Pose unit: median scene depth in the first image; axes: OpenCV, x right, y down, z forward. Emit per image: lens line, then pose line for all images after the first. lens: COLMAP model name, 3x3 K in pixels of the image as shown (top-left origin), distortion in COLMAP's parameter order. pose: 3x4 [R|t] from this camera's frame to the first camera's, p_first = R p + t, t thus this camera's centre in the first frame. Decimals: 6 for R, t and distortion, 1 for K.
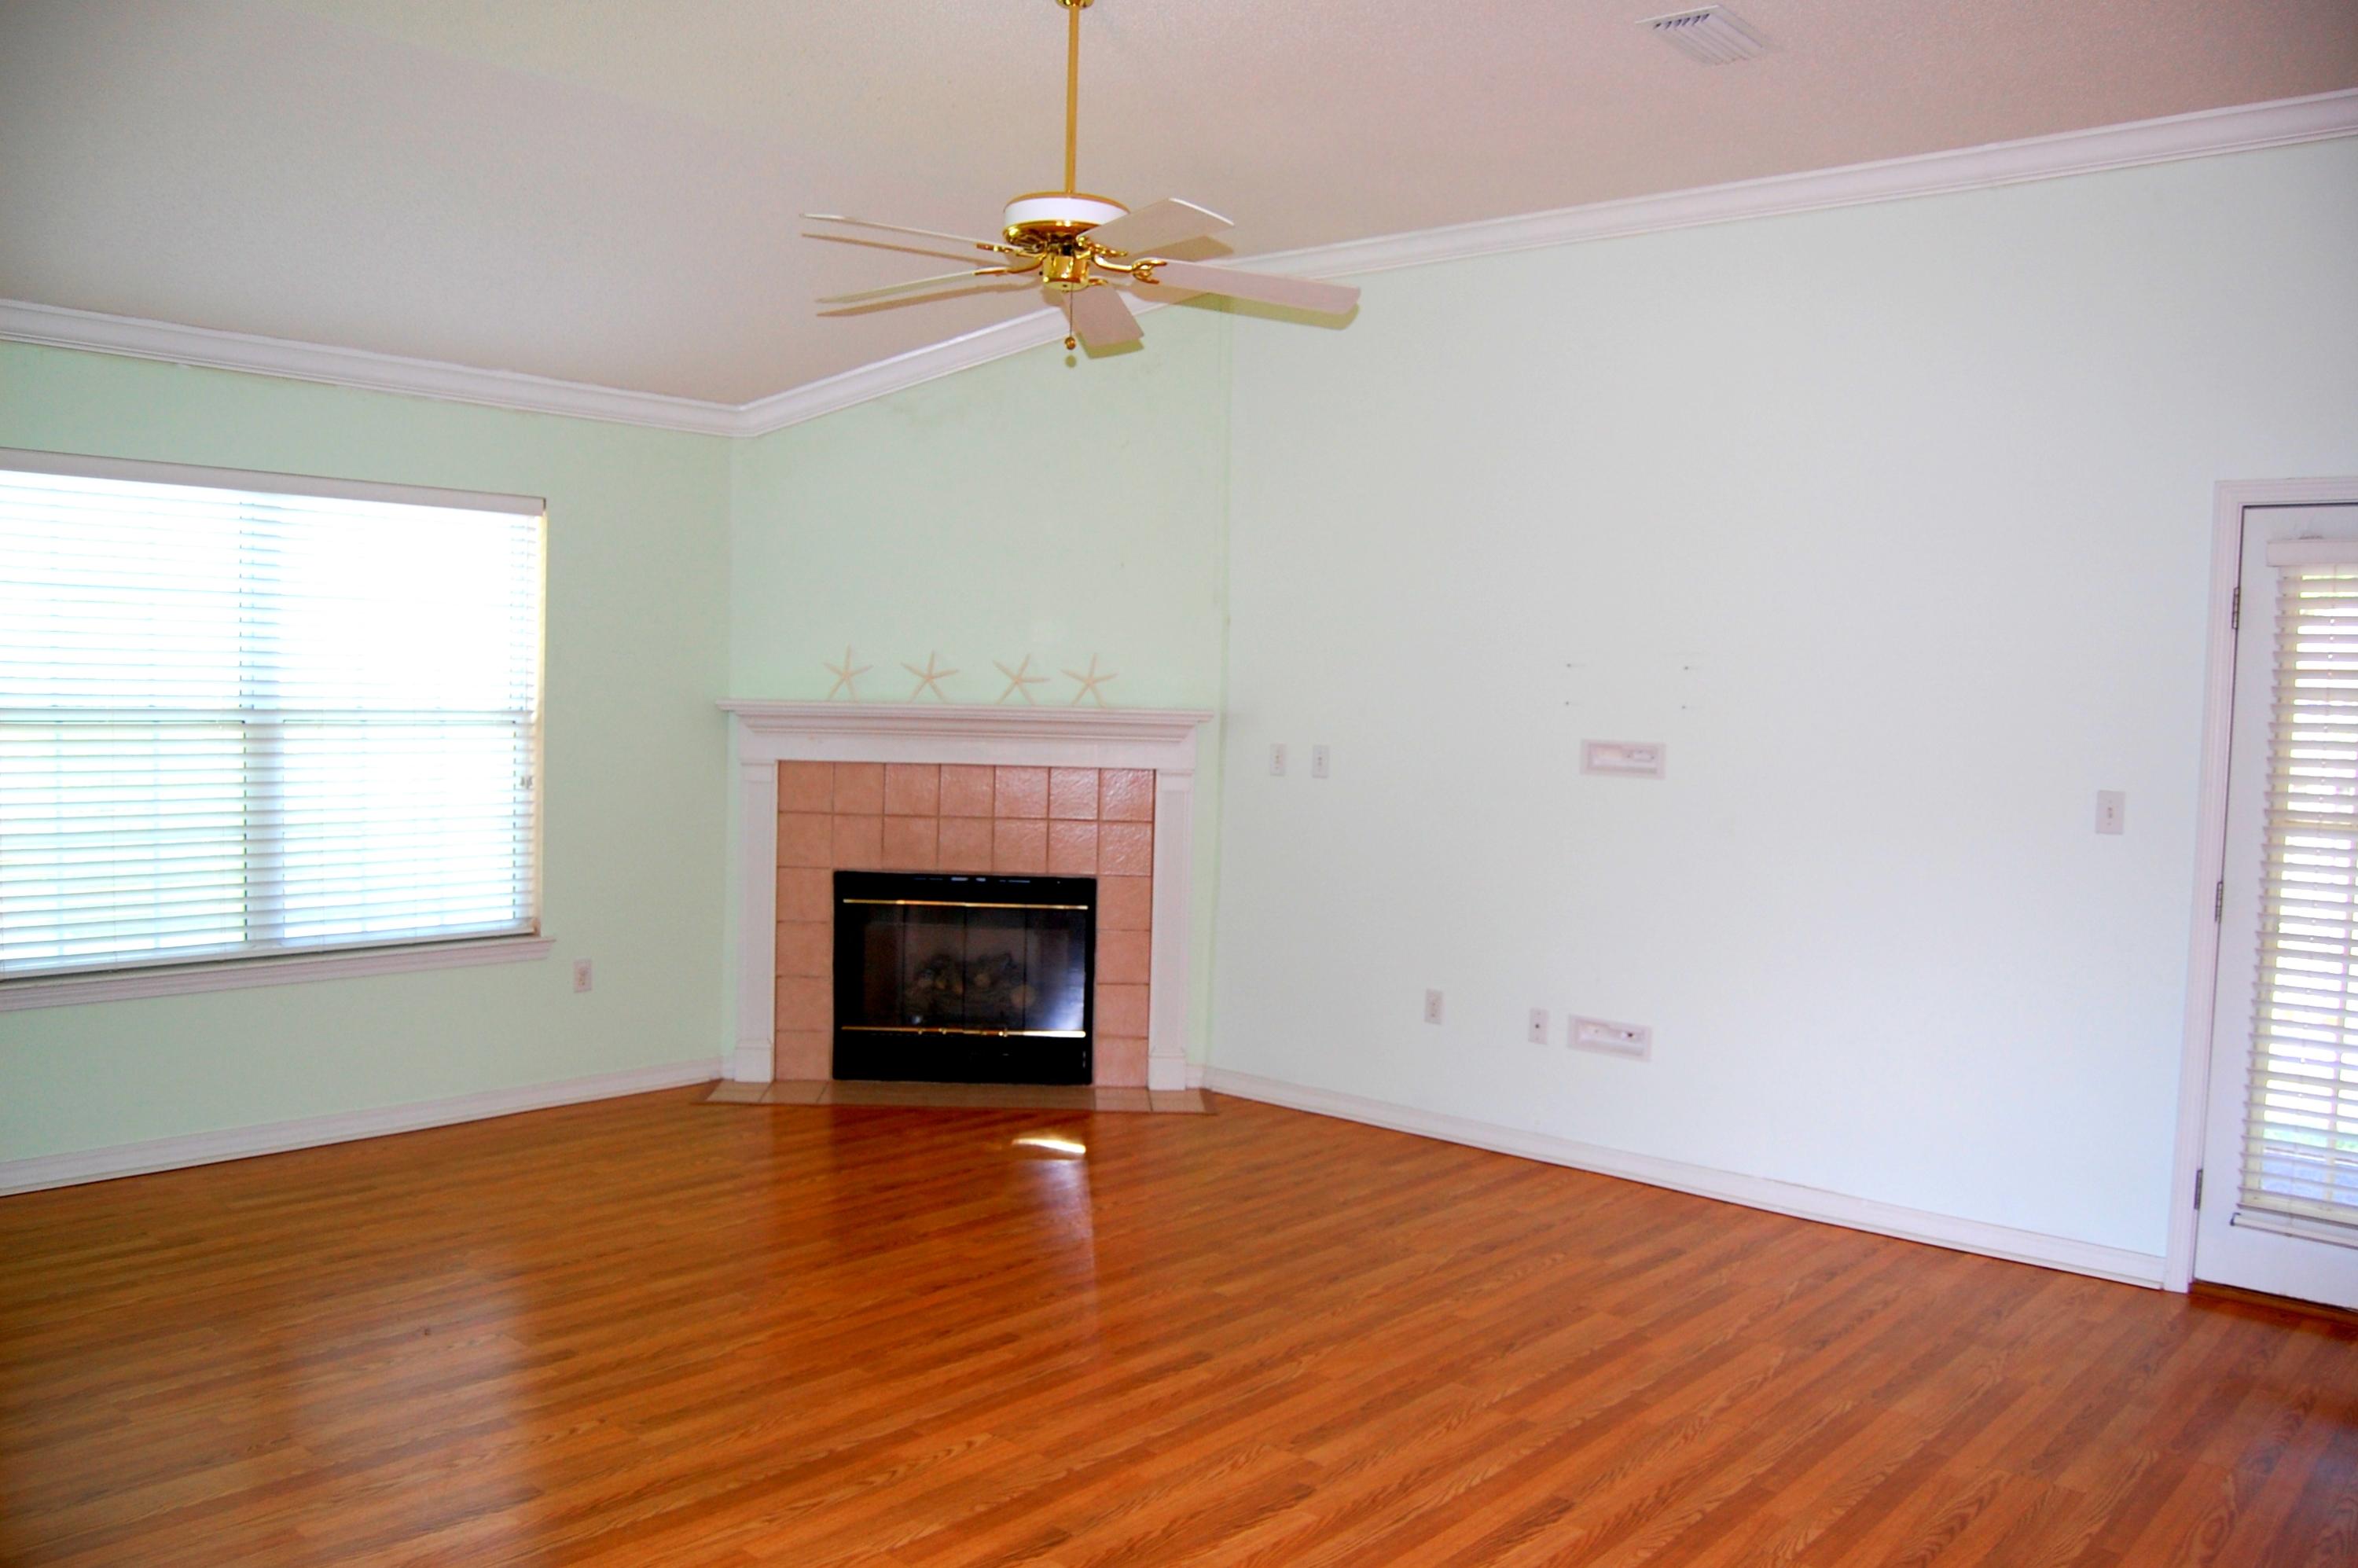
lens RADIAL K [[1862.7, 0, 1179.0], [0, 1862.7, 784.0], [0, 0, 1]] dist [-0.068607, 0.010402]
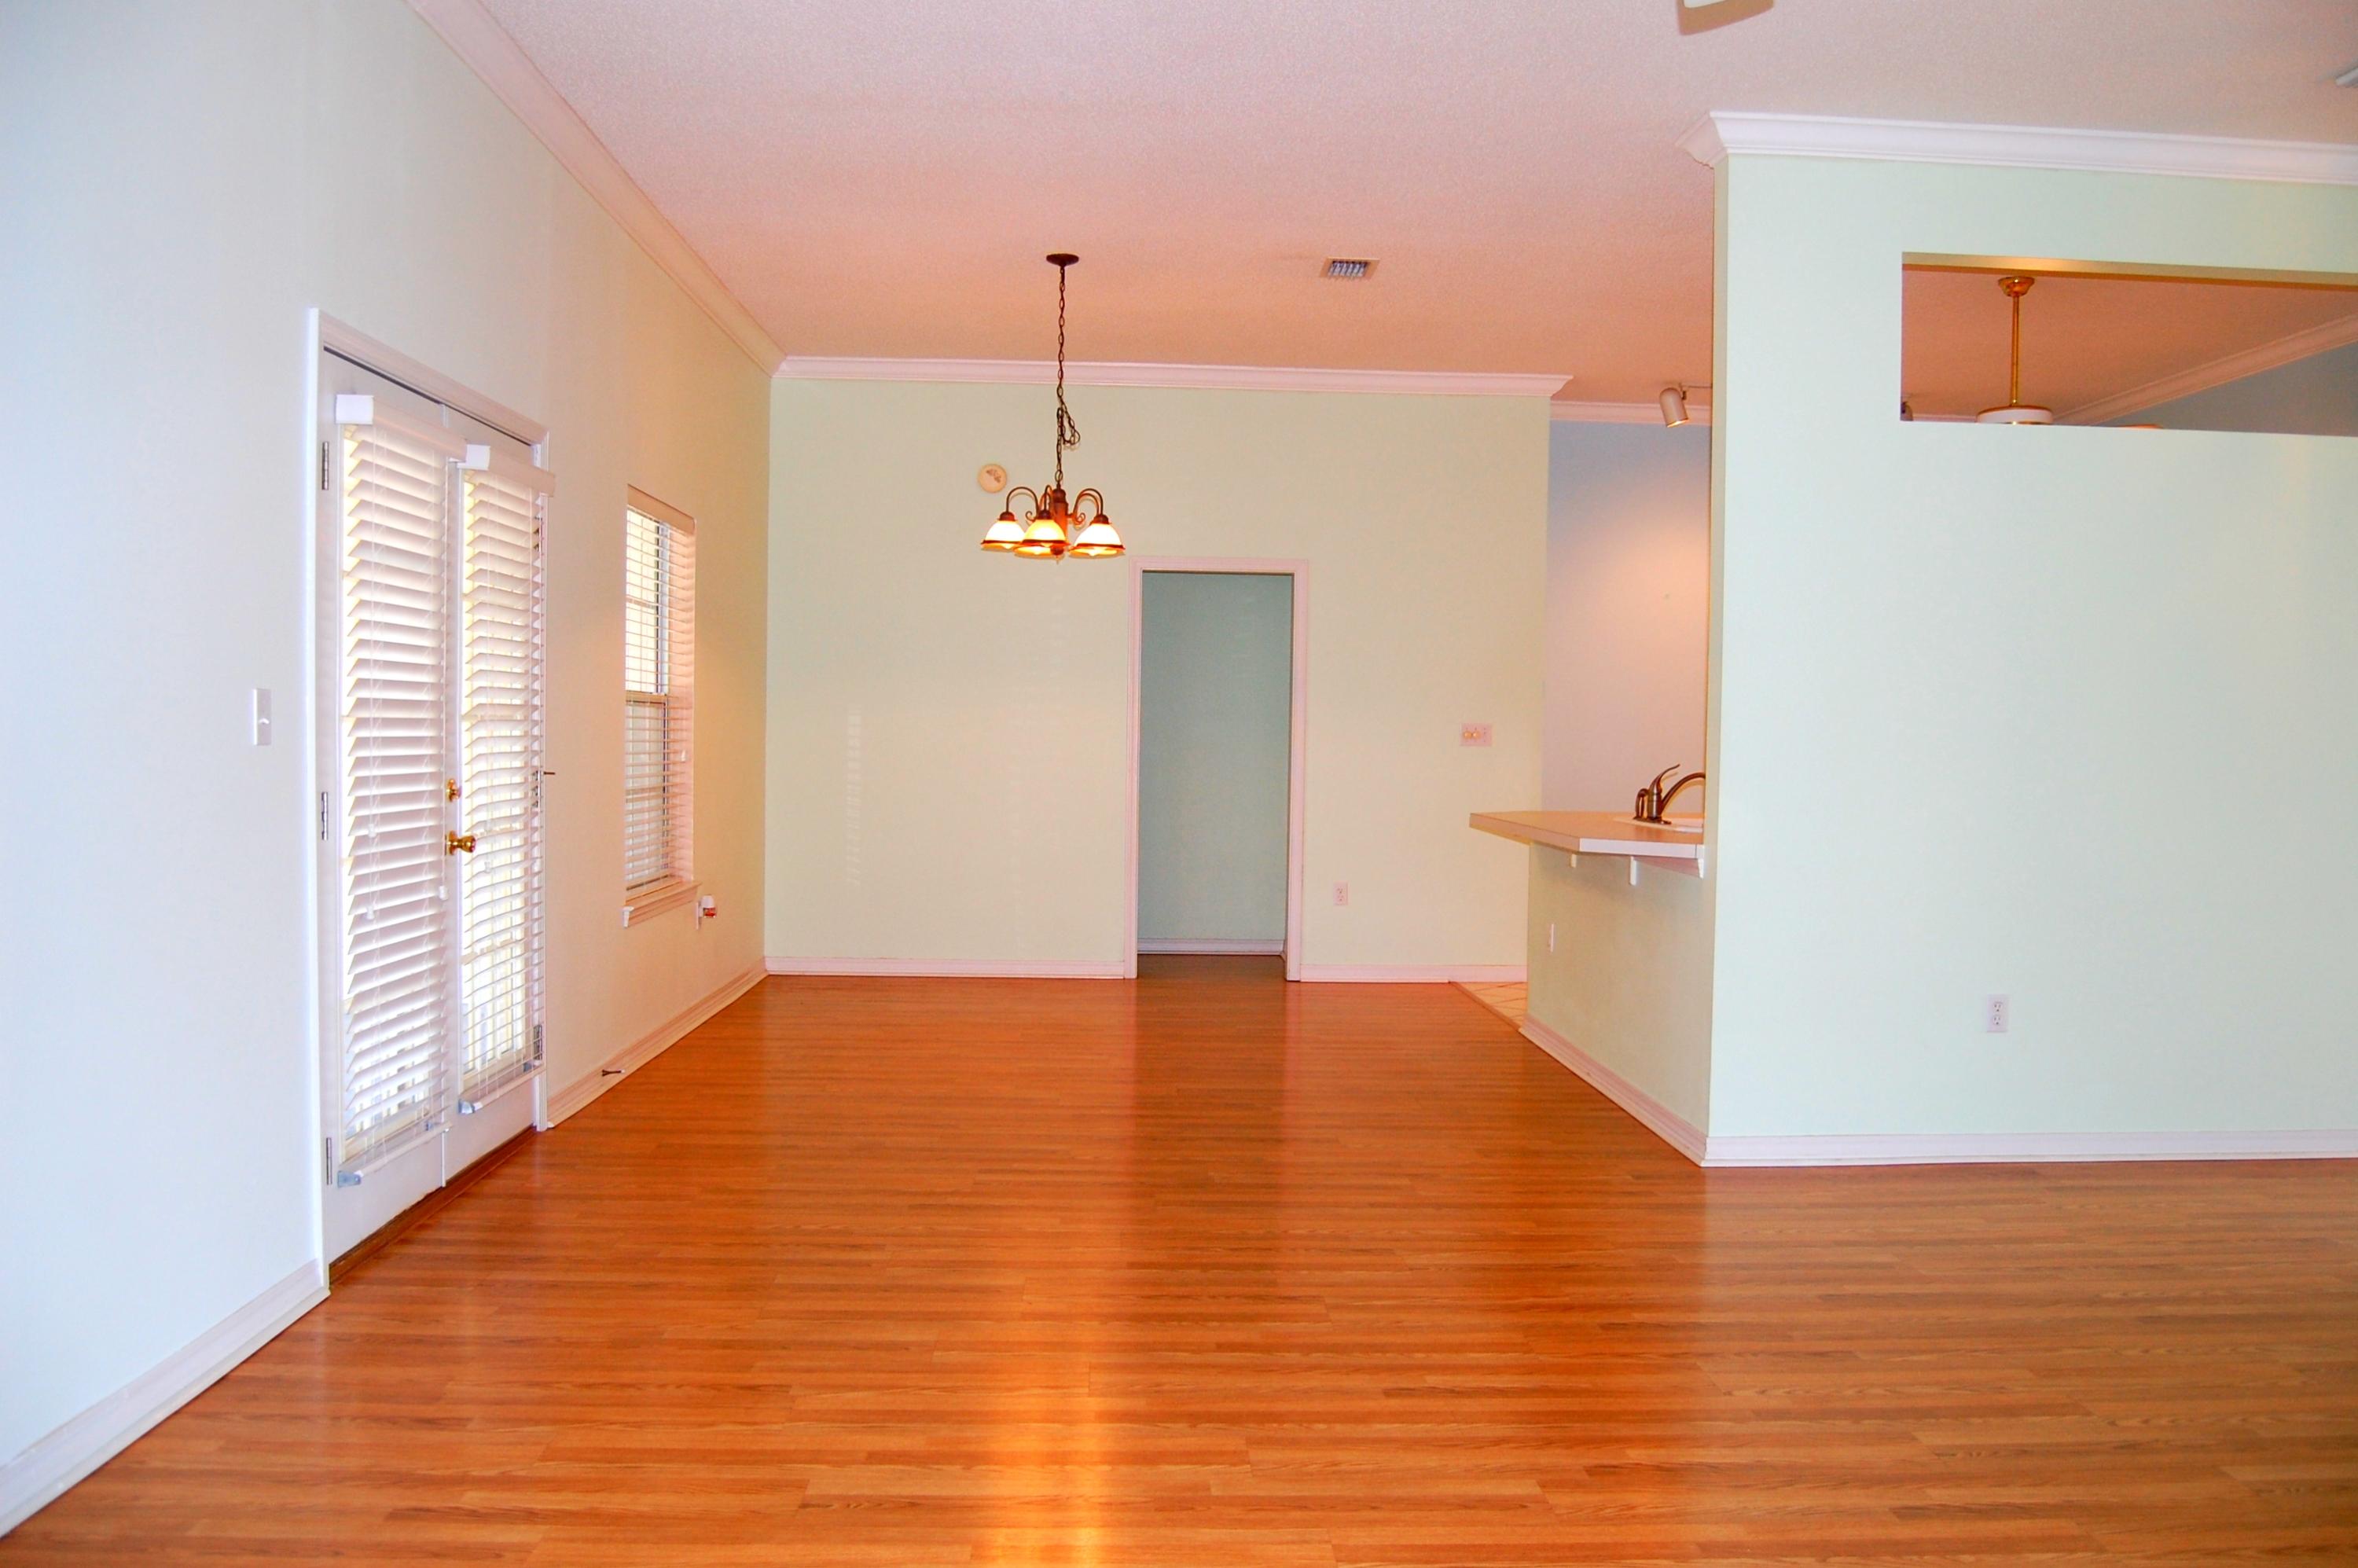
lens RADIAL K [[1862.7, 0, 1179.0], [0, 1862.7, 784.0], [0, 0, 1]] dist [-0.068607, 0.010402]
pose [[-0.679448, -0.064213, 0.730908, -0.407204], [0.002032, 0.995995, 0.089390, -0.034038], [-0.733721, 0.062221, -0.676596, 1.637239]]
